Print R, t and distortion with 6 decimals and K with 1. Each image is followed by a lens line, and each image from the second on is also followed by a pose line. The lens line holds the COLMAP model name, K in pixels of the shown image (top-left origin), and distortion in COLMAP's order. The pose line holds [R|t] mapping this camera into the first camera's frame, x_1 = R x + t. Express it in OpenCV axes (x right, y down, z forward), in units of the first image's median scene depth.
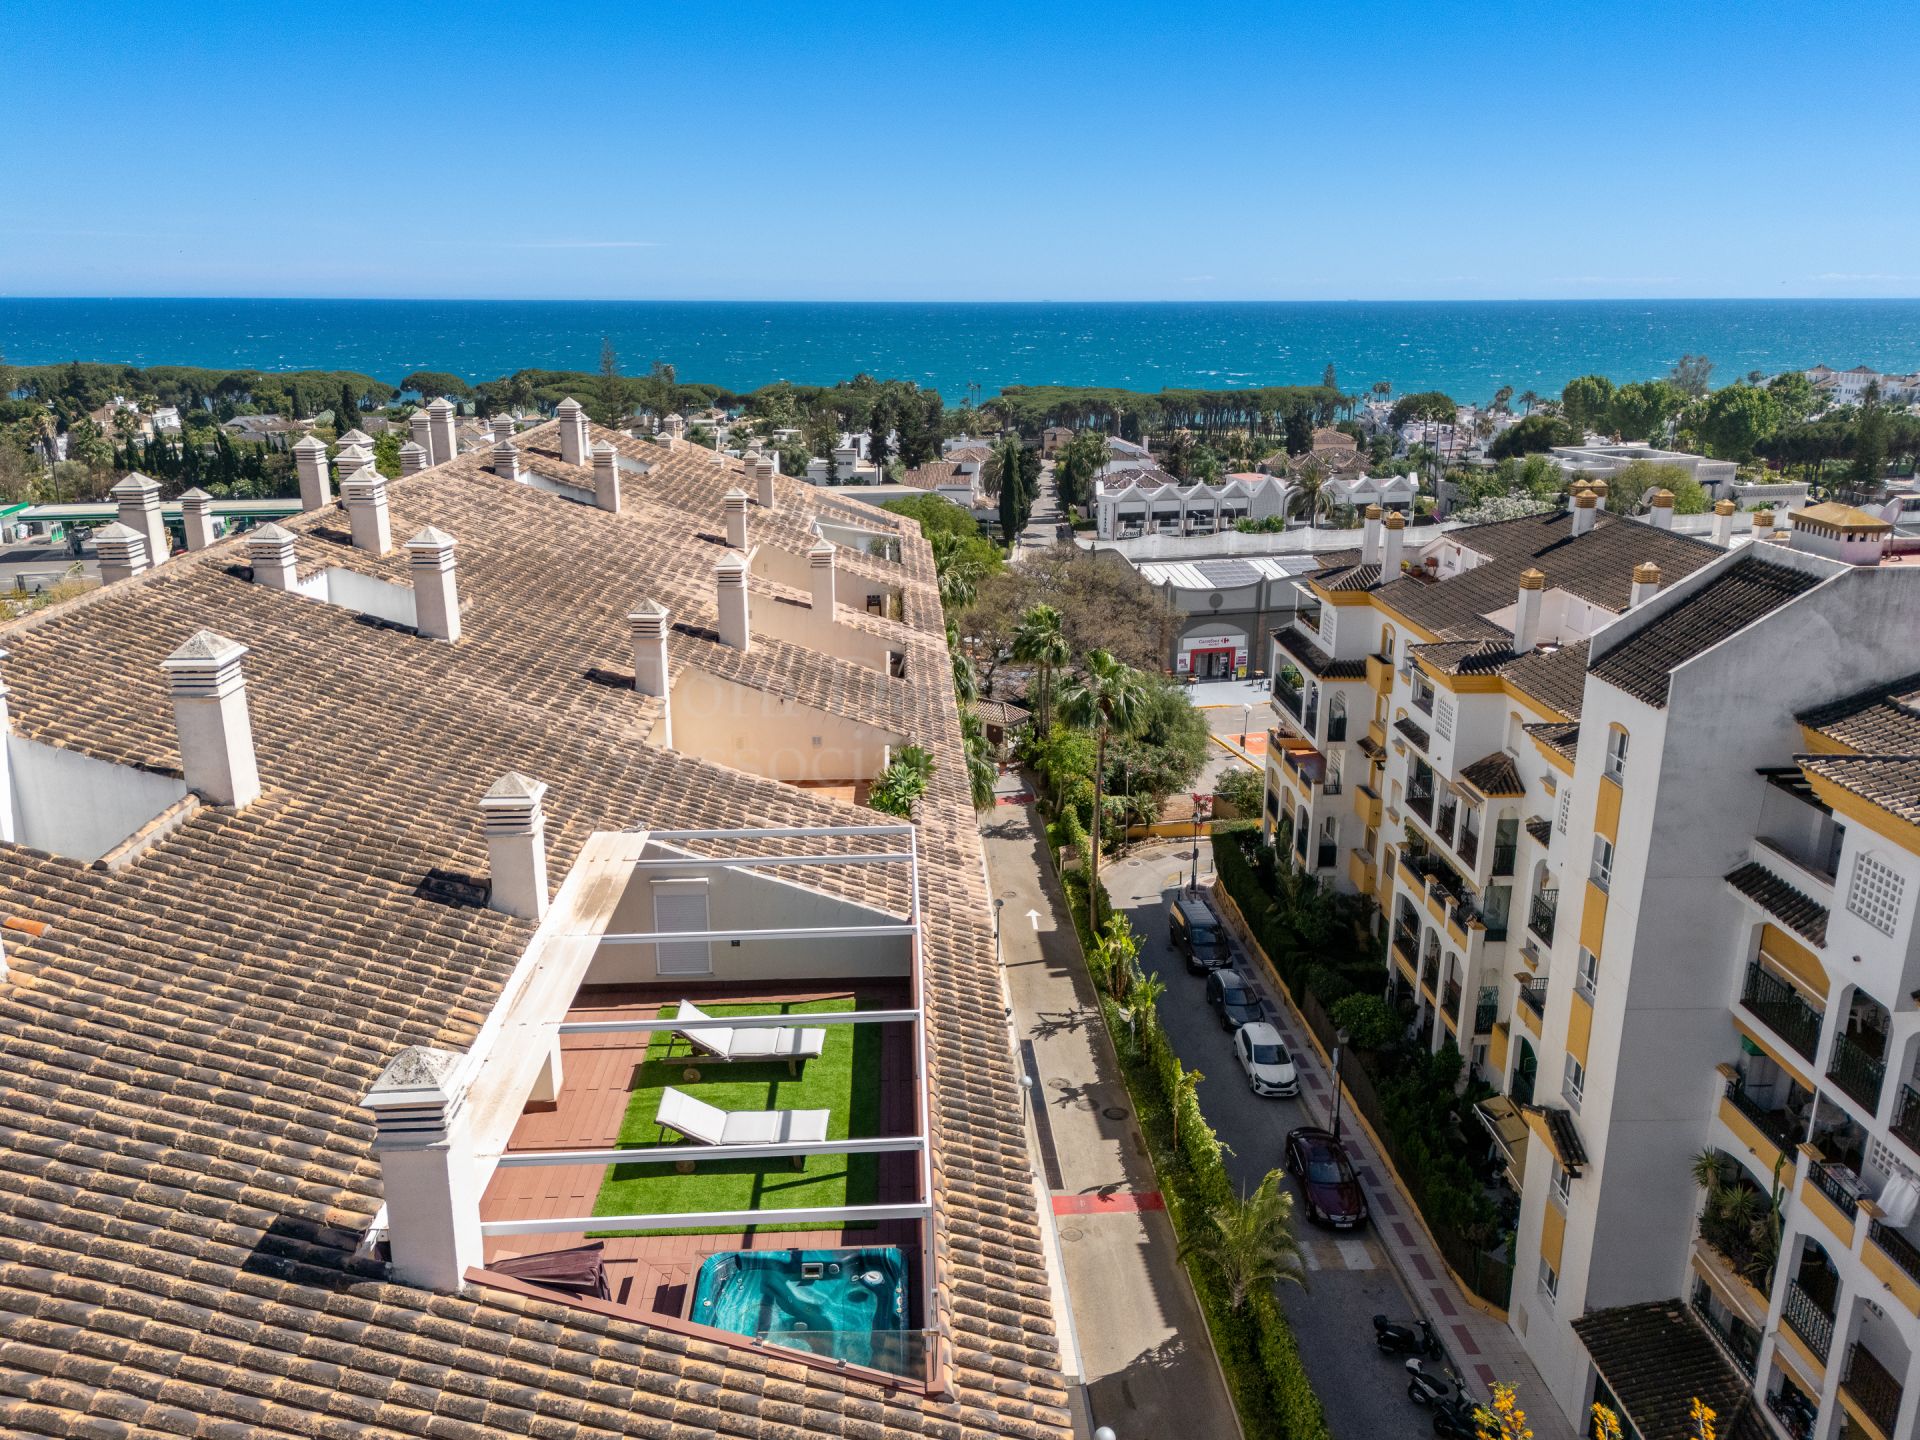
lens RADIAL K [[1529.5, 0, 941.7], [0, 1529.5, 737.9], [0, 0, 1]] dist [0.083578, -0.067018]
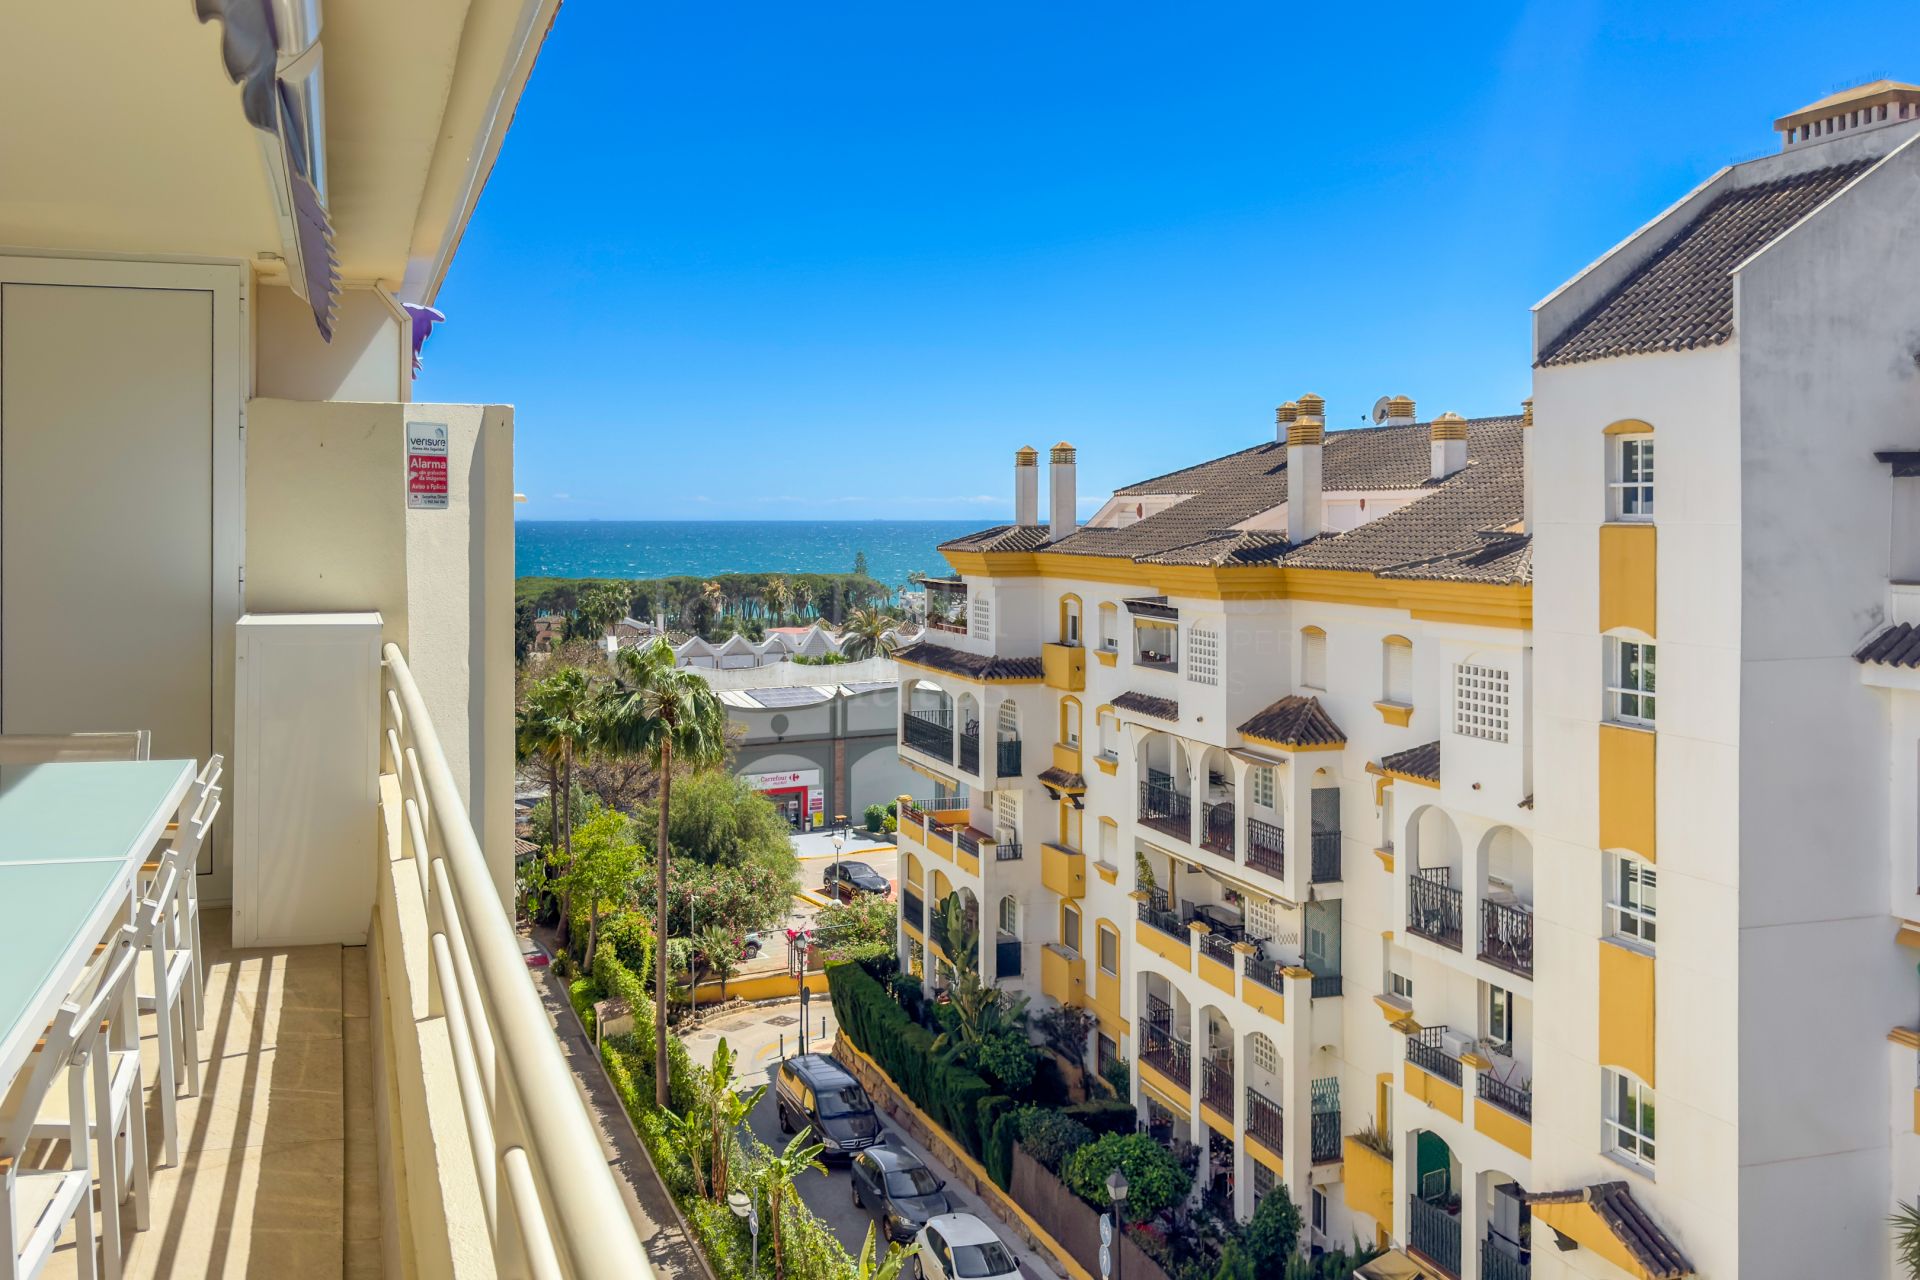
lens RADIAL K [[1753.7, 0, 875.3], [0, 1753.7, 515.9], [0, 0, 1]] dist [0.014859, -0.043848]
pose [[0.966383, -0.001791, 0.257100, 0.002030], [0.076325, 0.956895, -0.280224, 0.107219], [-0.245516, 0.290427, 0.924864, 0.277334]]
